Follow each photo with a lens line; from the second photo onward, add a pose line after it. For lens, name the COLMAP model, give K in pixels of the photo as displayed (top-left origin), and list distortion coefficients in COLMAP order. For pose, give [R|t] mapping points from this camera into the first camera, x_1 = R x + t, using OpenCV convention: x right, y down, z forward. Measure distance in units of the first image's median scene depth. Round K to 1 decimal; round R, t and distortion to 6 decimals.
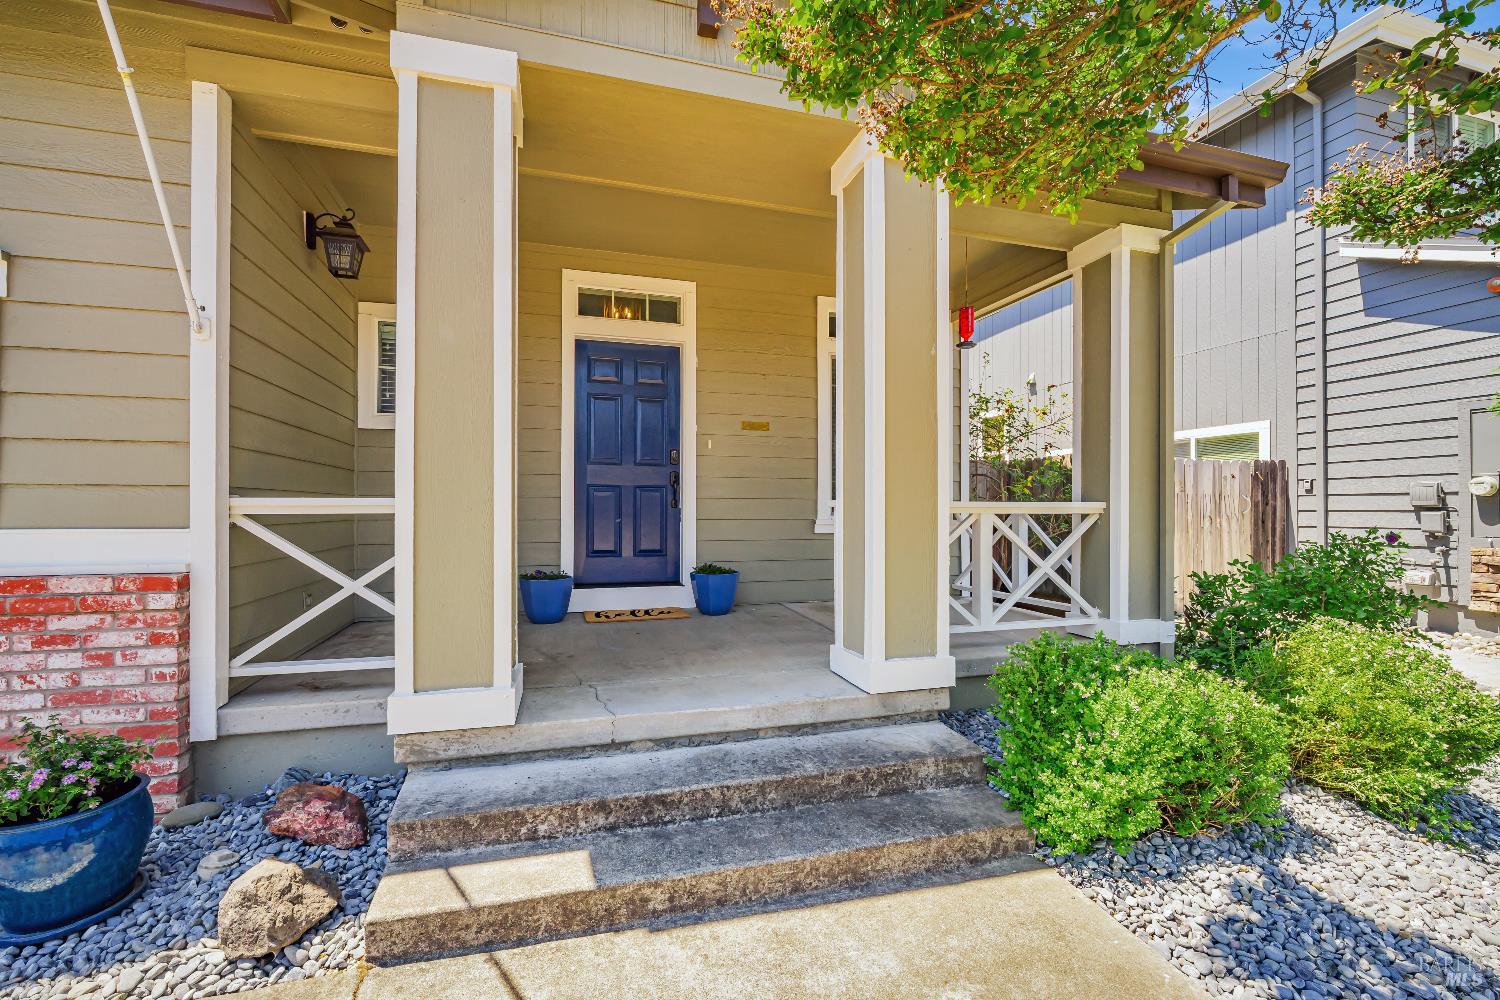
lens RADIAL K [[654.4, 0, 750.6], [0, 654.4, 505.6], [0, 0, 1]] dist [-0.013513, 0.003595]
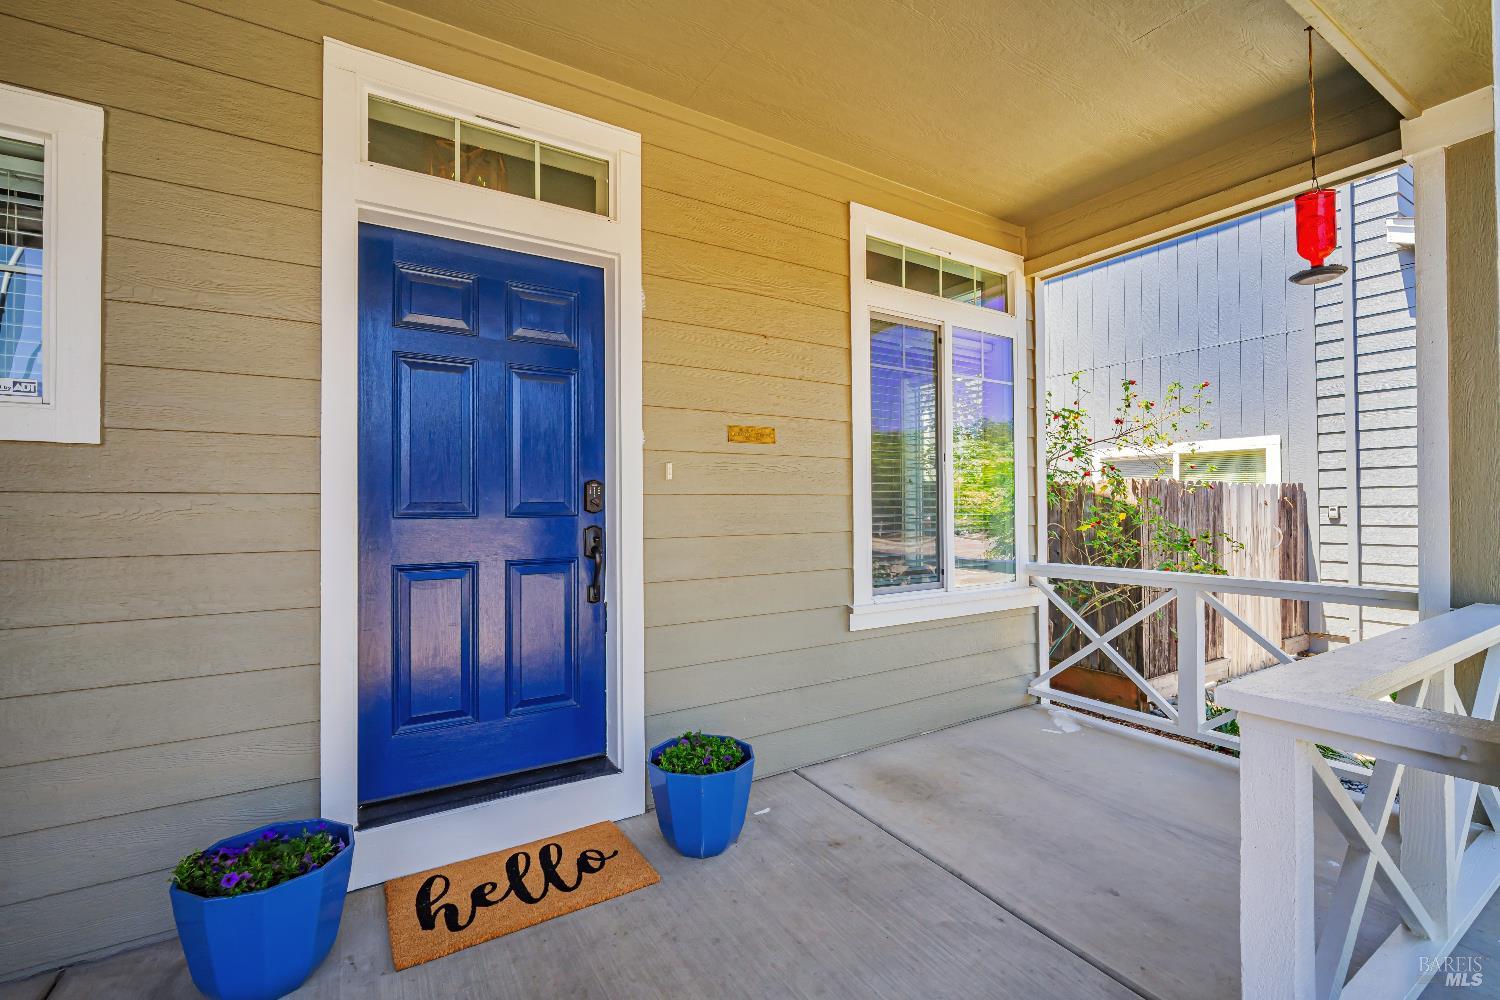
lens RADIAL K [[654.4, 0, 747.3], [0, 654.4, 498.5], [0, 0, 1]] dist [-0.013513, 0.003595]
pose [[0.968211, -0.003290, 0.250112, -0.122896], [0.003938, 0.999990, -0.002092, -0.068892], [-0.250103, 0.003010, 0.968215, 0.493620]]
